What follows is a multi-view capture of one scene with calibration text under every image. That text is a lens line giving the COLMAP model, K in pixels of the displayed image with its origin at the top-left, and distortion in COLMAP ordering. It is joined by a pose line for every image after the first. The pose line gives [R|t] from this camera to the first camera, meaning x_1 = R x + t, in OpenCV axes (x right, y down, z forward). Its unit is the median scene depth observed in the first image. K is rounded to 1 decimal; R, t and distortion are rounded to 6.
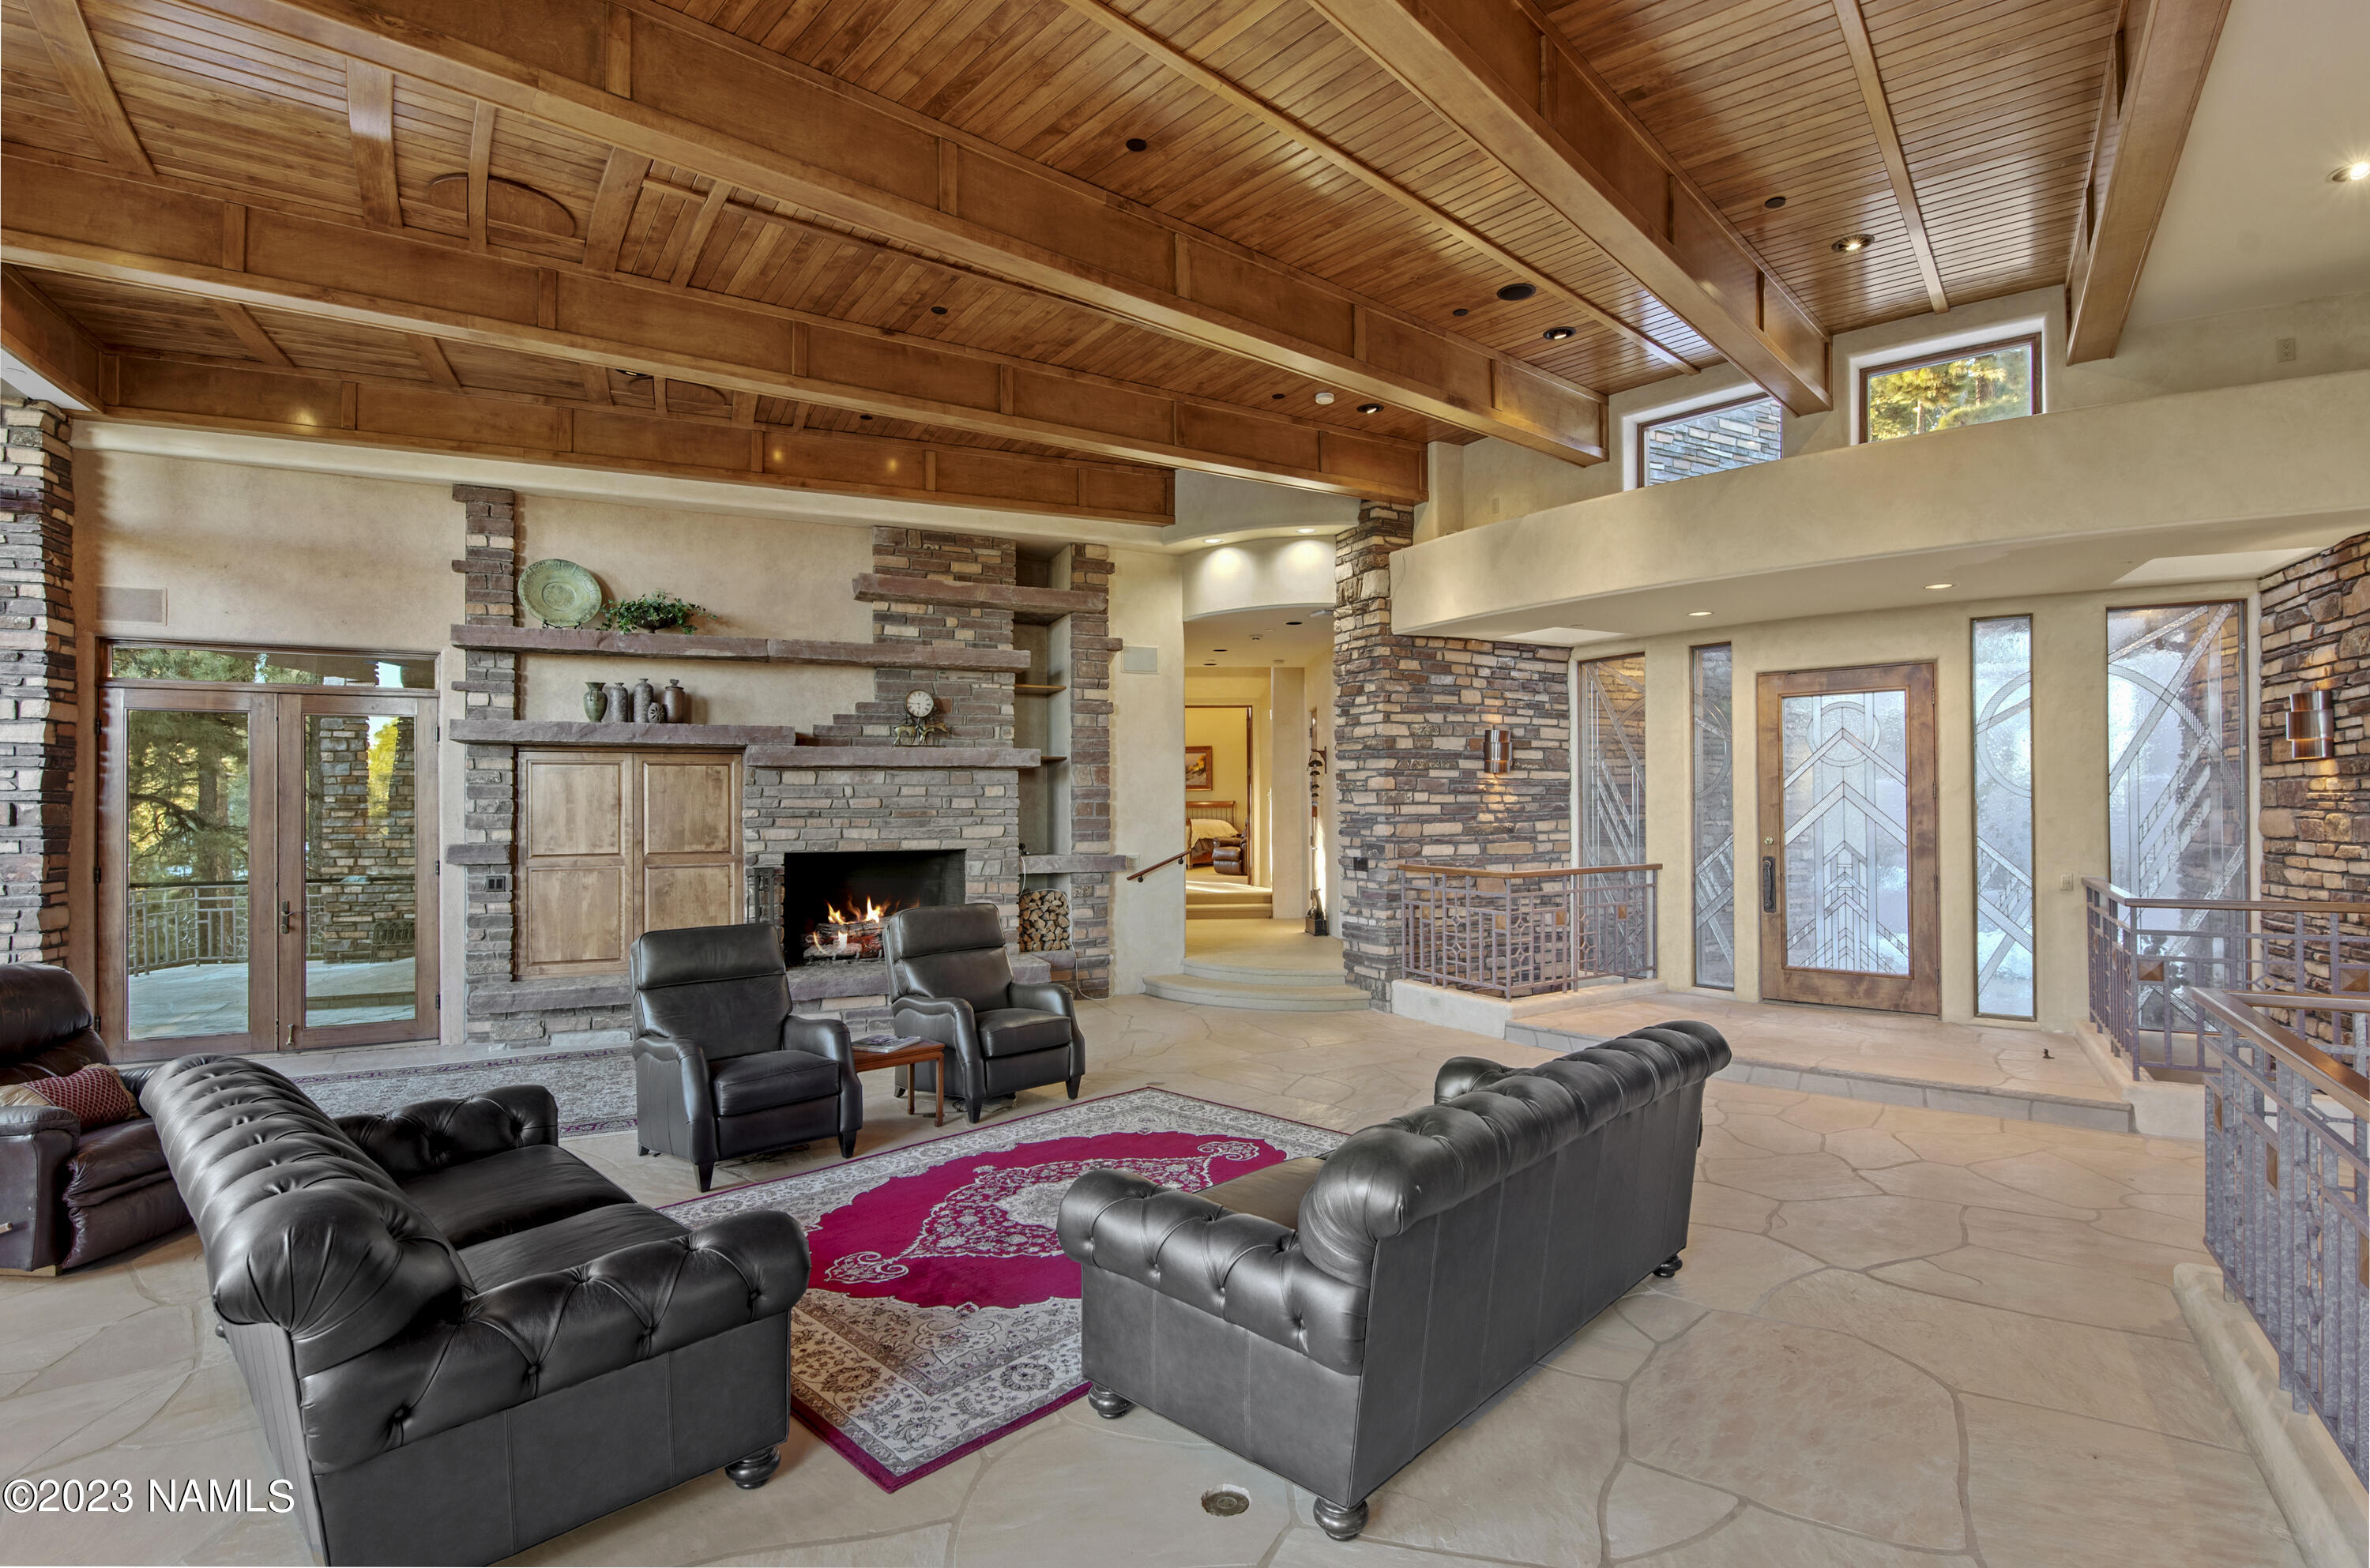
lens RADIAL K [[1103.1, 0, 1180.4], [0, 1103.1, 788.7], [0, 0, 1]] dist [0.000491, -0.000341]
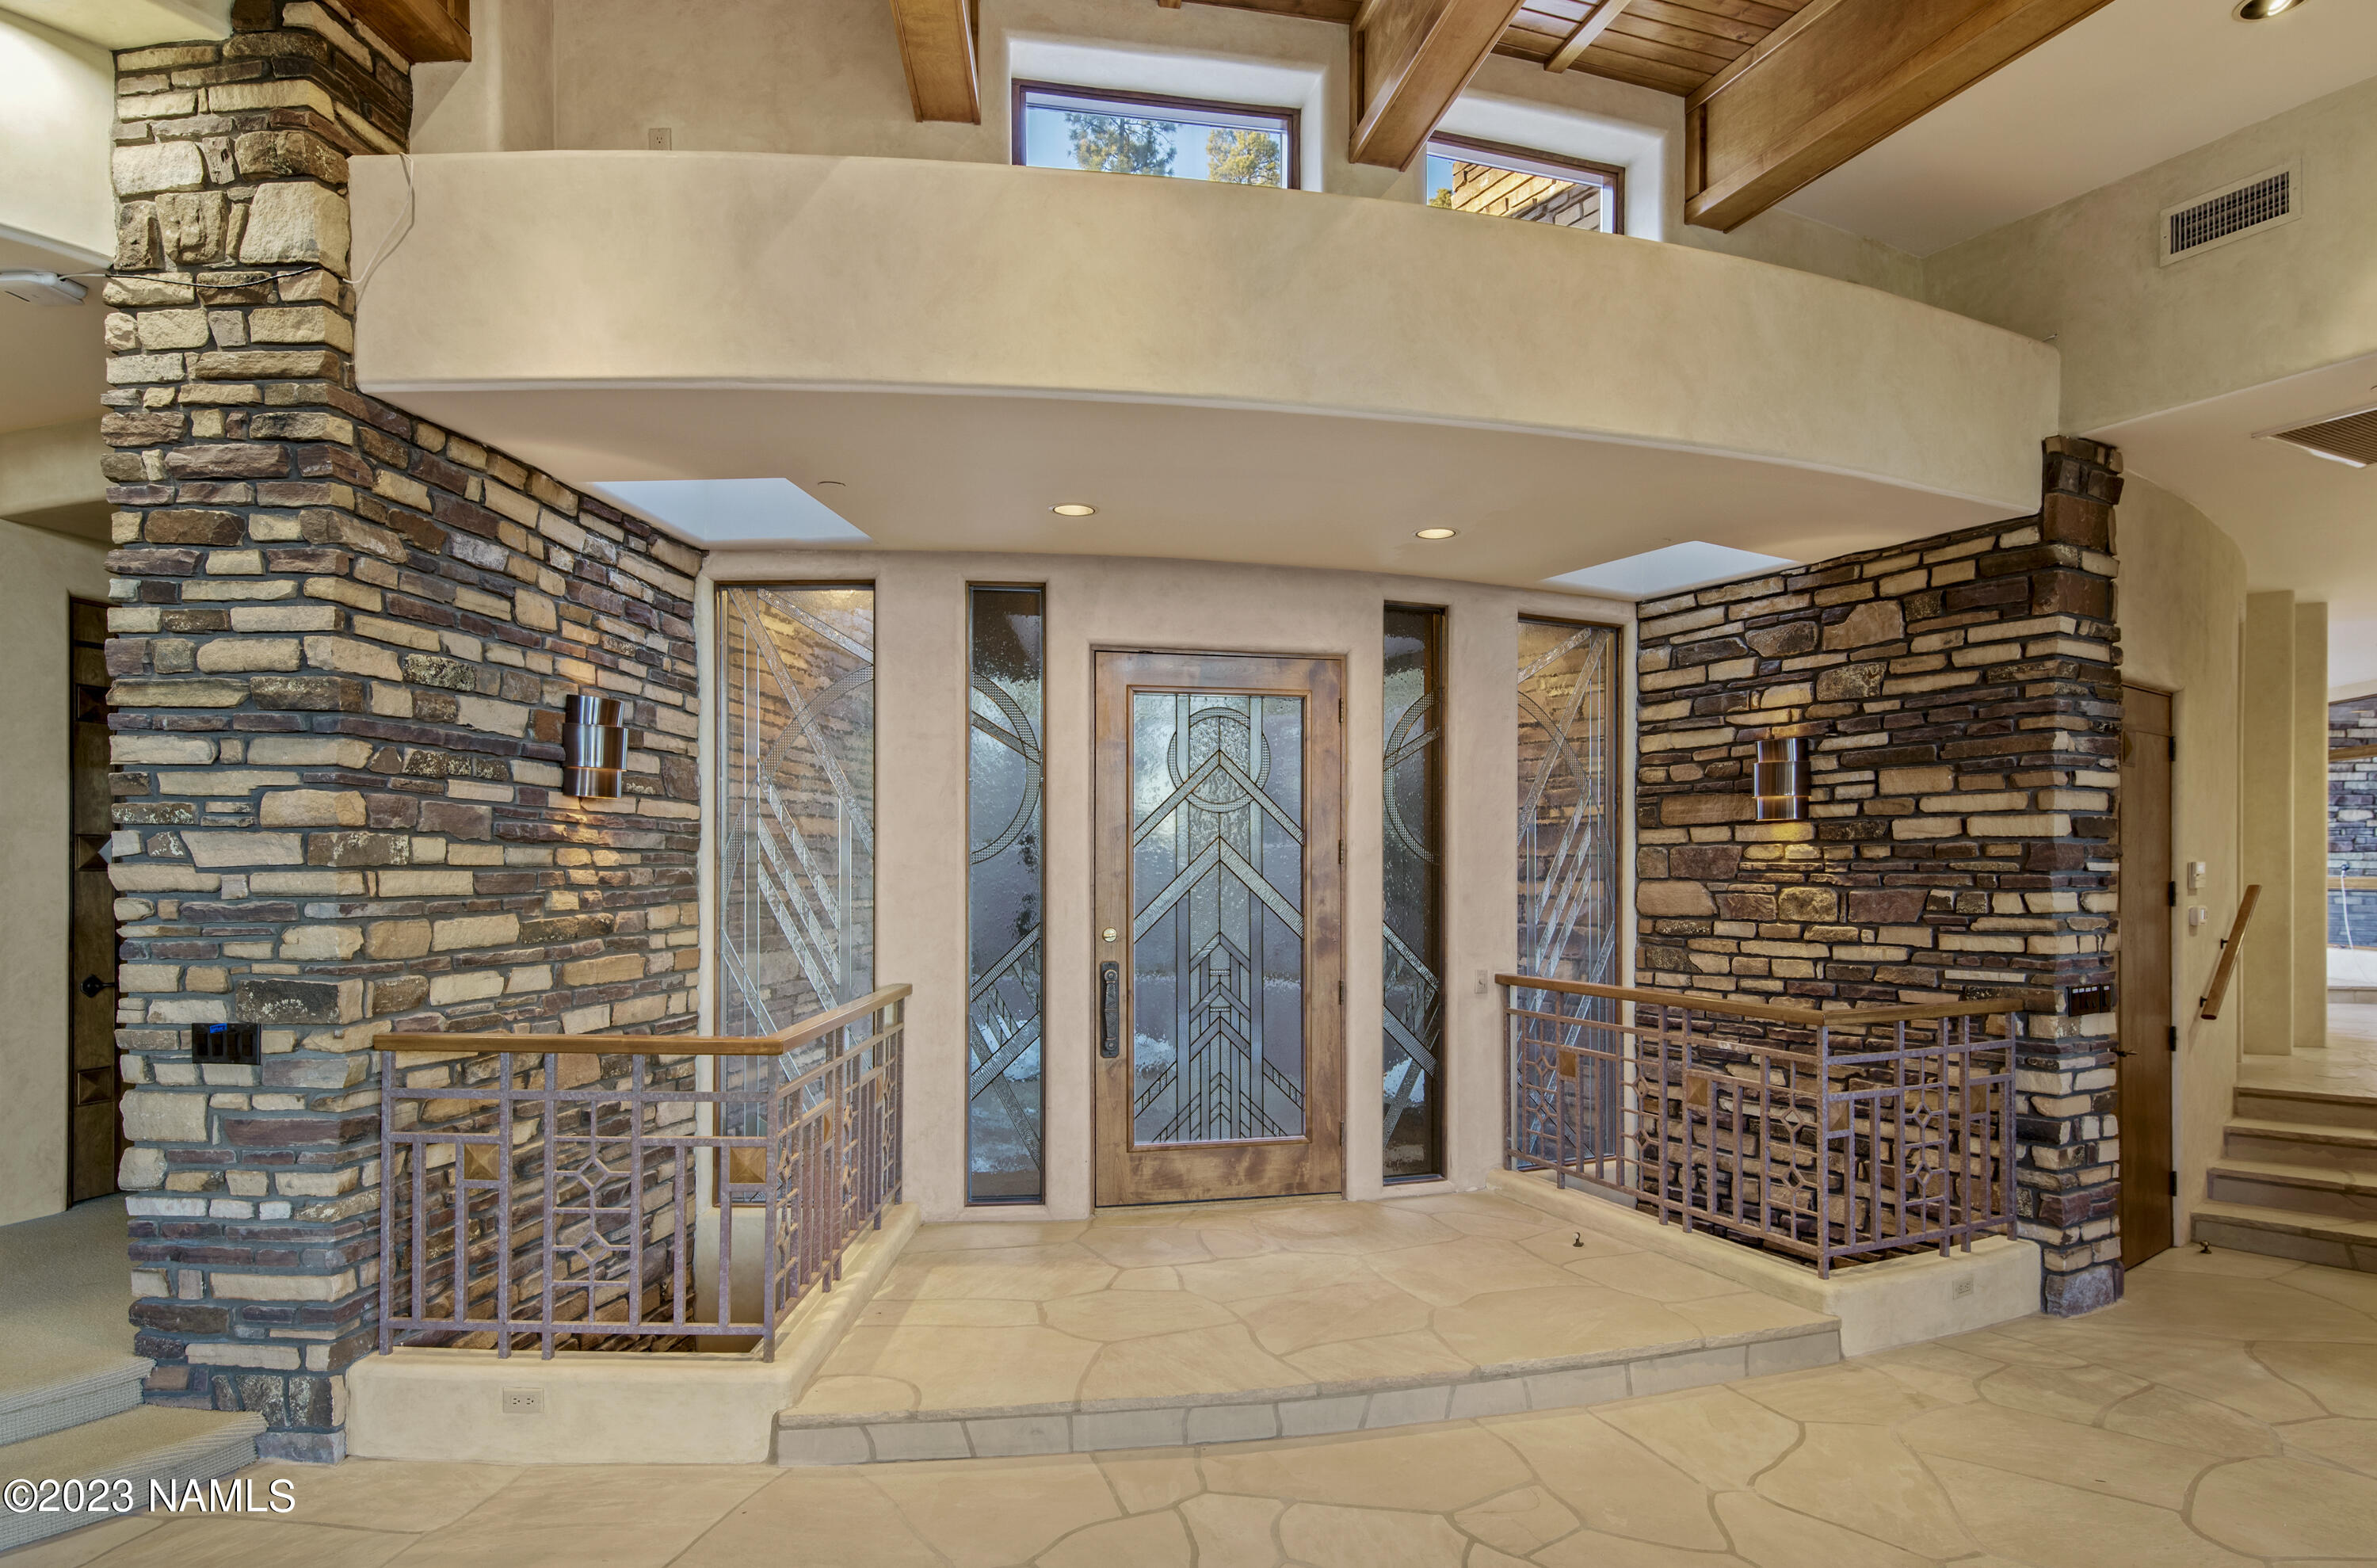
lens RADIAL K [[1321.0, 0, 1213.9], [0, 1321.0, 872.7], [0, 0, 1]] dist [0.016105, -0.001576]
pose [[0.534842, 0.004334, 0.844941, -0.021781], [-0.016459, 0.999851, 0.005290, 0.008543], [-0.844792, -0.016737, 0.534833, 0.529950]]
